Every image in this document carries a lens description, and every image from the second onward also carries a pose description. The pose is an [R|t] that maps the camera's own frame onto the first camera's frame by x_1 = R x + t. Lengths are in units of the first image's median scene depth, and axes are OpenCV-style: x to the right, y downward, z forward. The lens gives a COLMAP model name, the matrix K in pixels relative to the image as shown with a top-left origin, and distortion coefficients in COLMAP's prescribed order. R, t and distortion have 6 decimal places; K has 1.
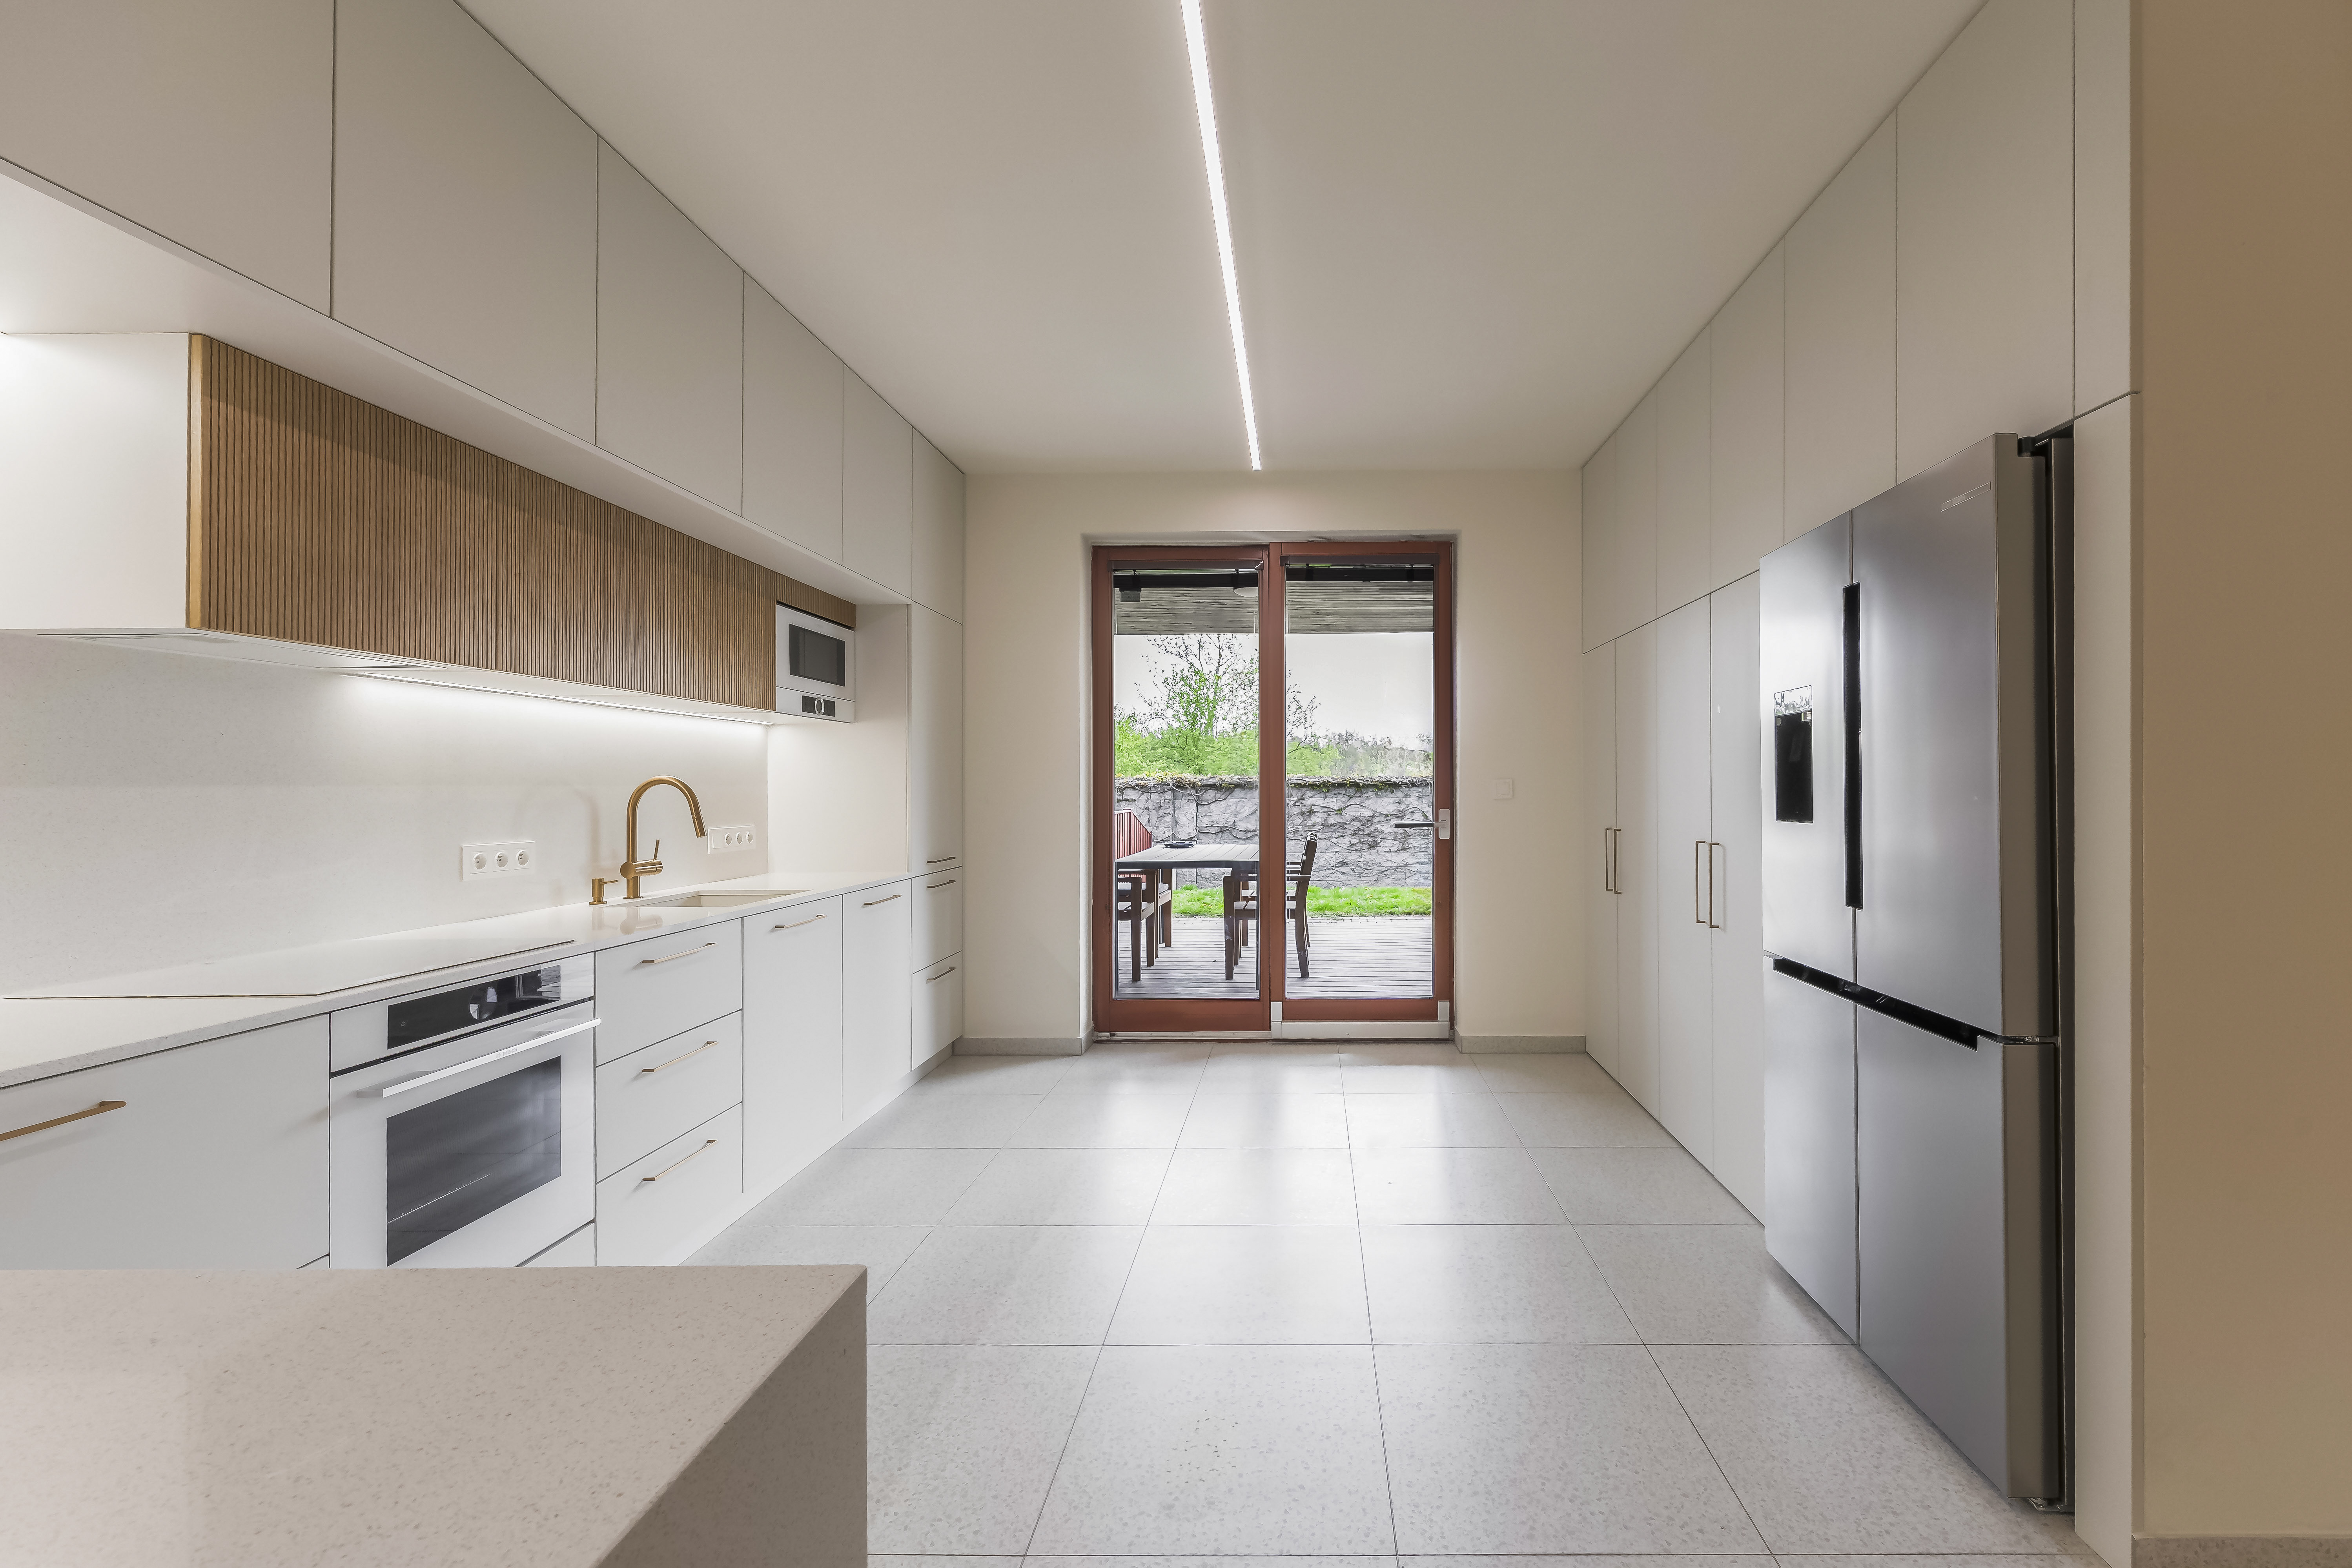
lens RADIAL K [[941.6, 0, 1251.9], [0, 941.6, 786.1], [0, 0, 1]] dist [-0.004079, 0.000142]
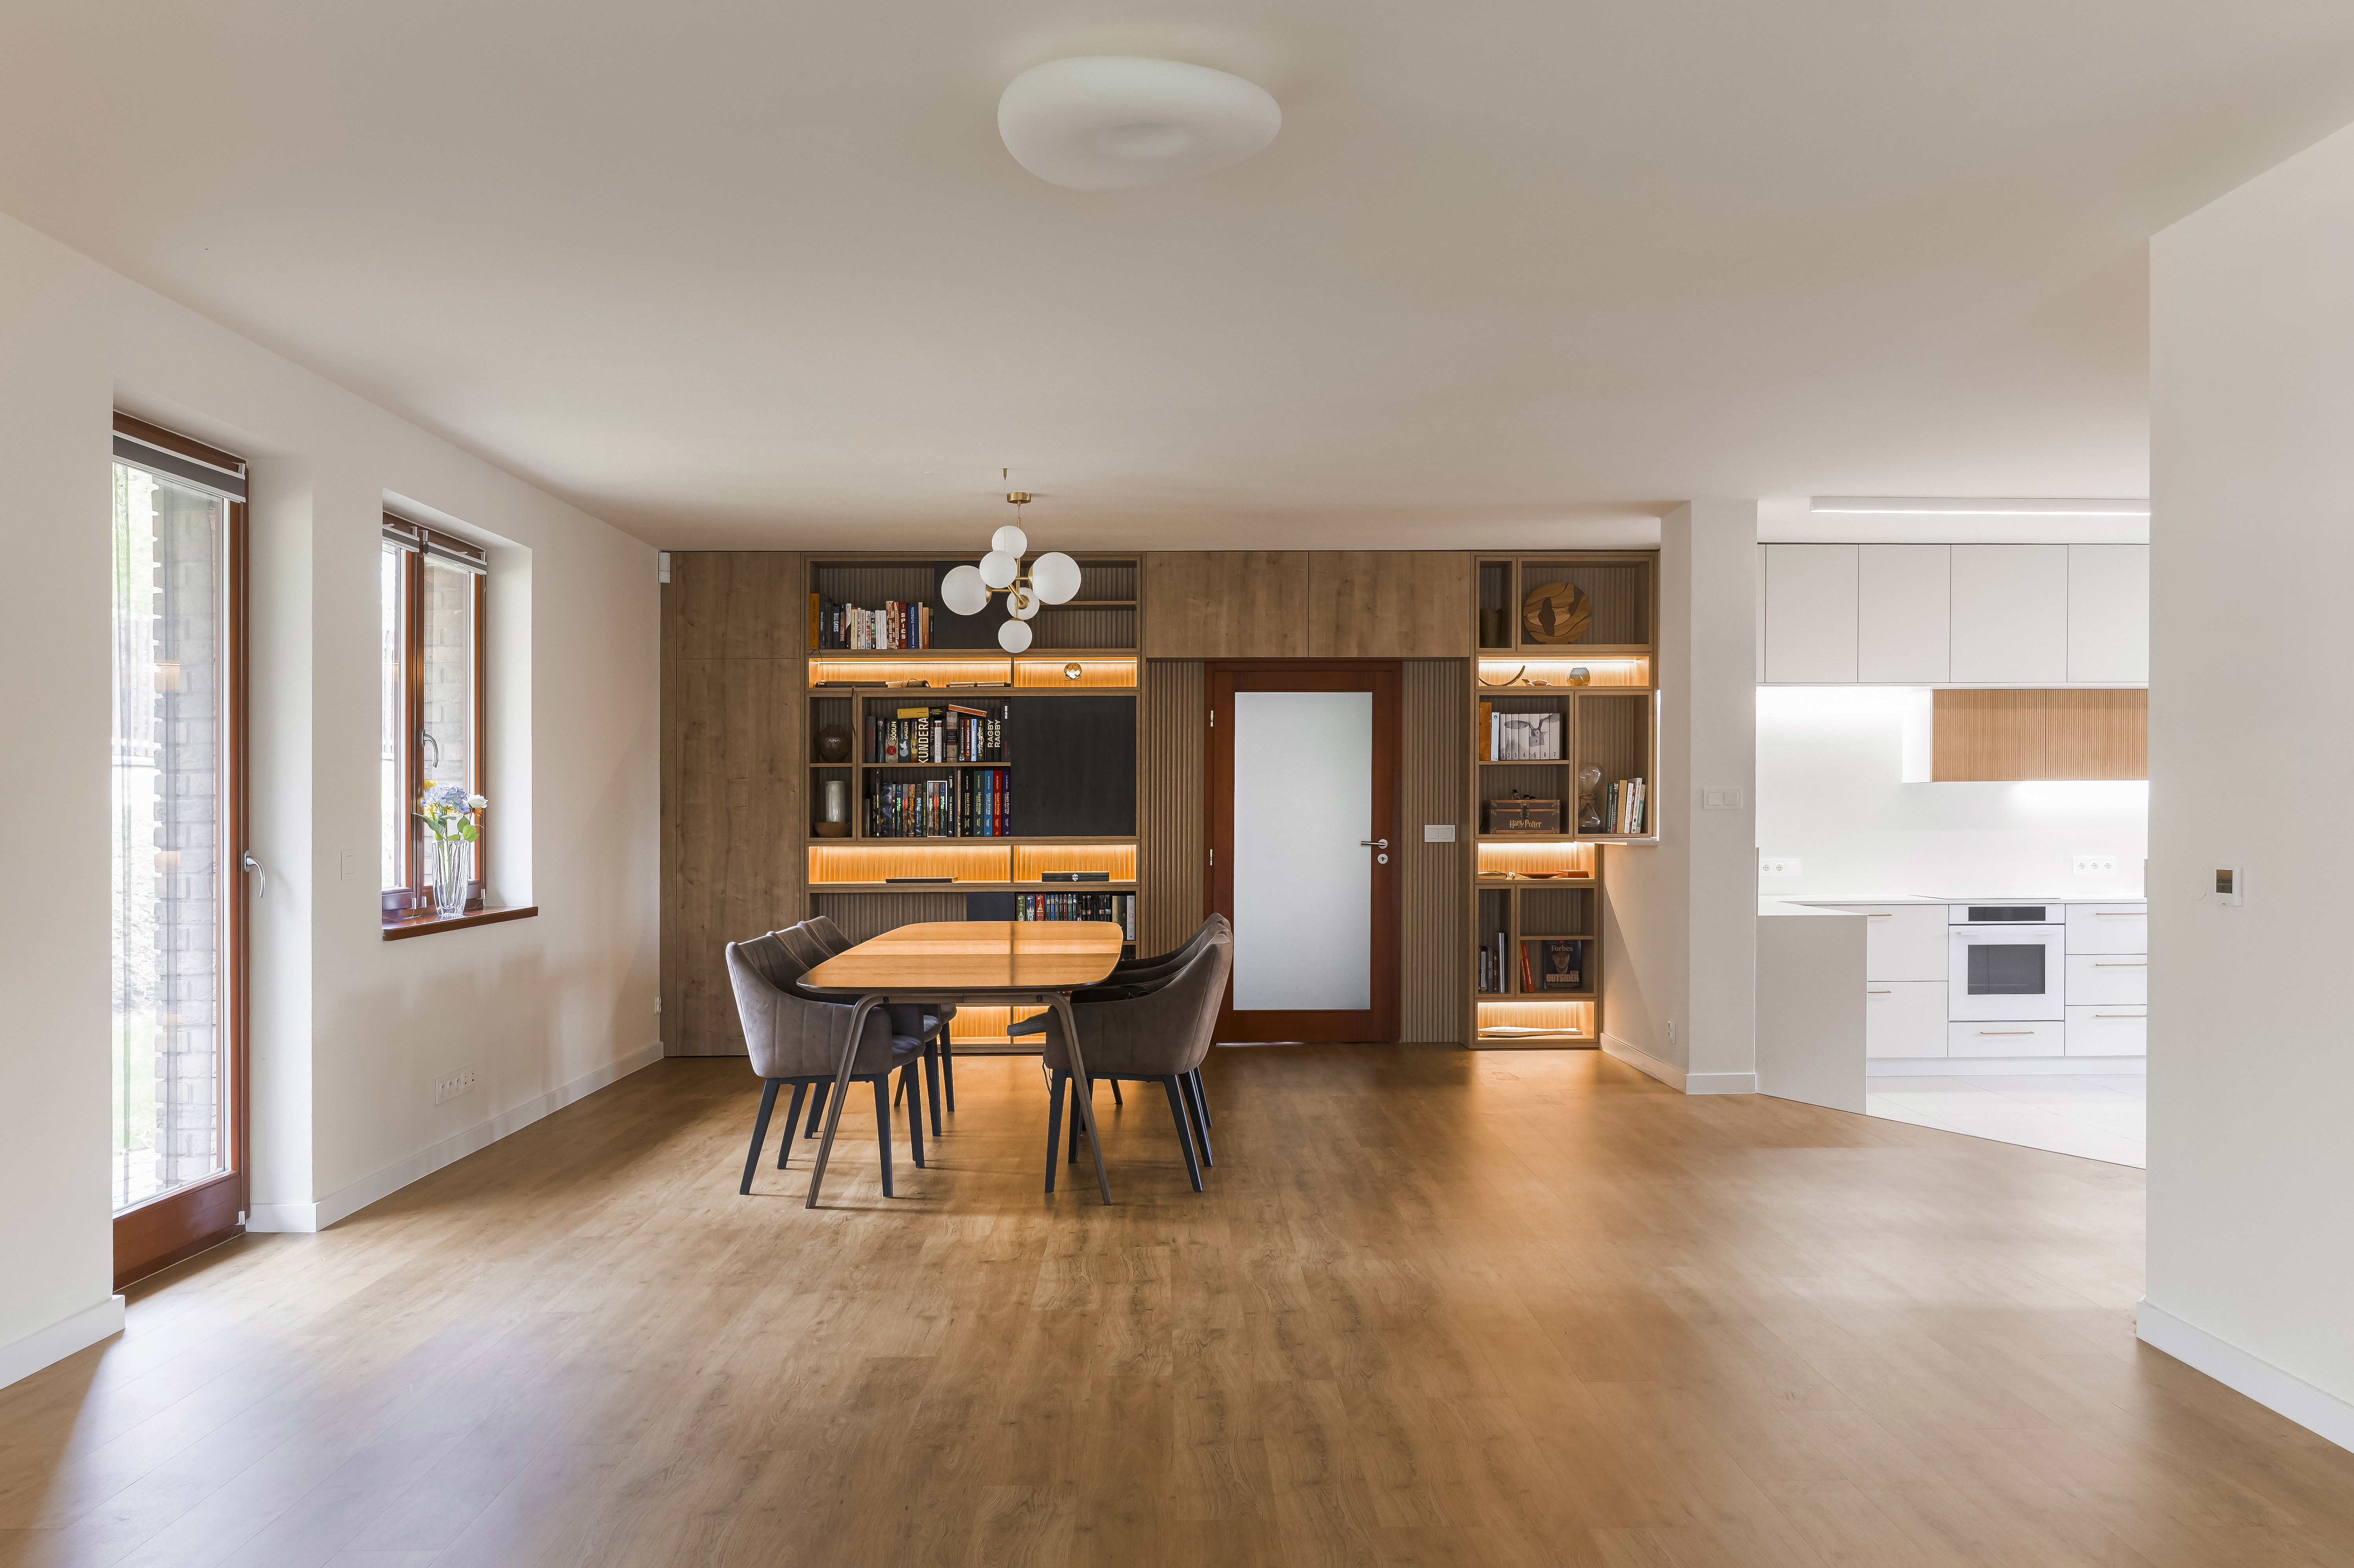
lens RADIAL K [[1951.6, 0, 1174.8], [0, 1951.6, 789.8], [0, 0, 1]] dist [-0.002414, -0.001634]
pose [[0.016641, 0.003299, -0.999856, 2.437480], [0.008132, 0.999961, 0.003435, -0.083000], [0.999828, -0.008188, 0.016614, -0.755355]]
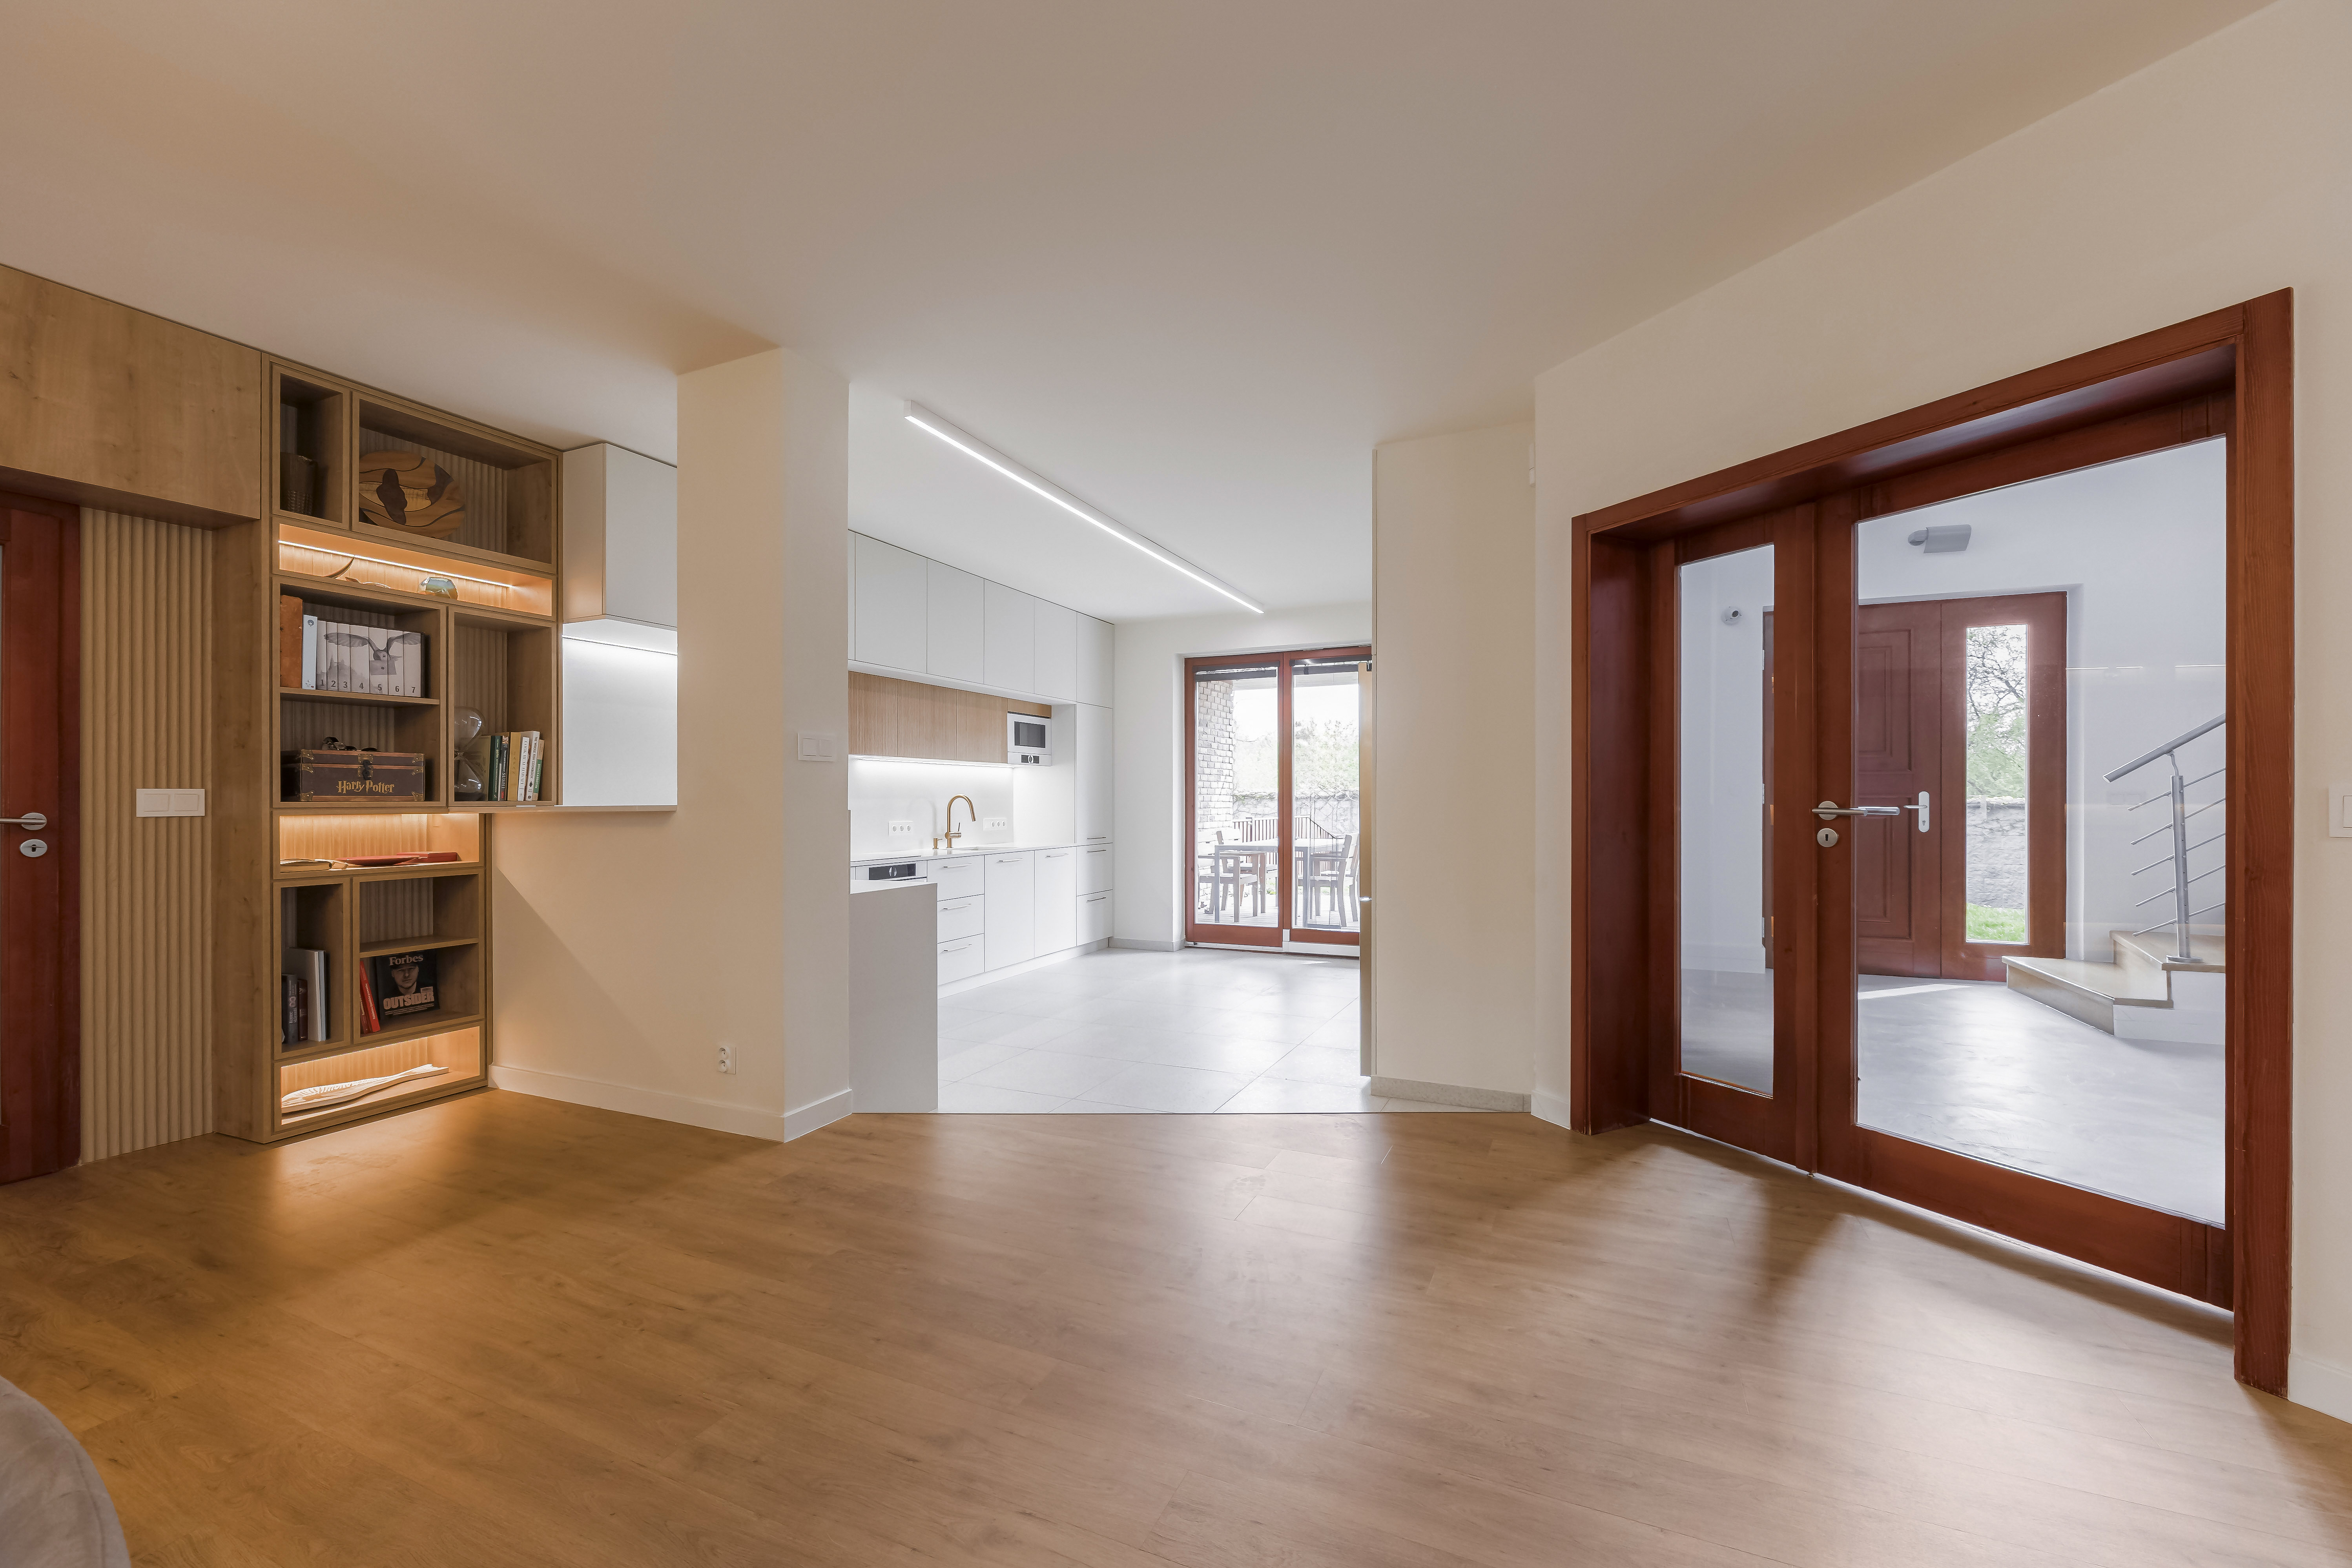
lens RADIAL K [[941.7, 0, 1177.6], [0, 941.7, 803.5], [0, 0, 1]] dist [-0.004079, 0.000142]
pose [[0.916002, 0.005658, -0.401135, 0.638972], [-0.001552, 0.999943, 0.010560, -0.011019], [0.401172, -0.009050, 0.915958, -0.727002]]
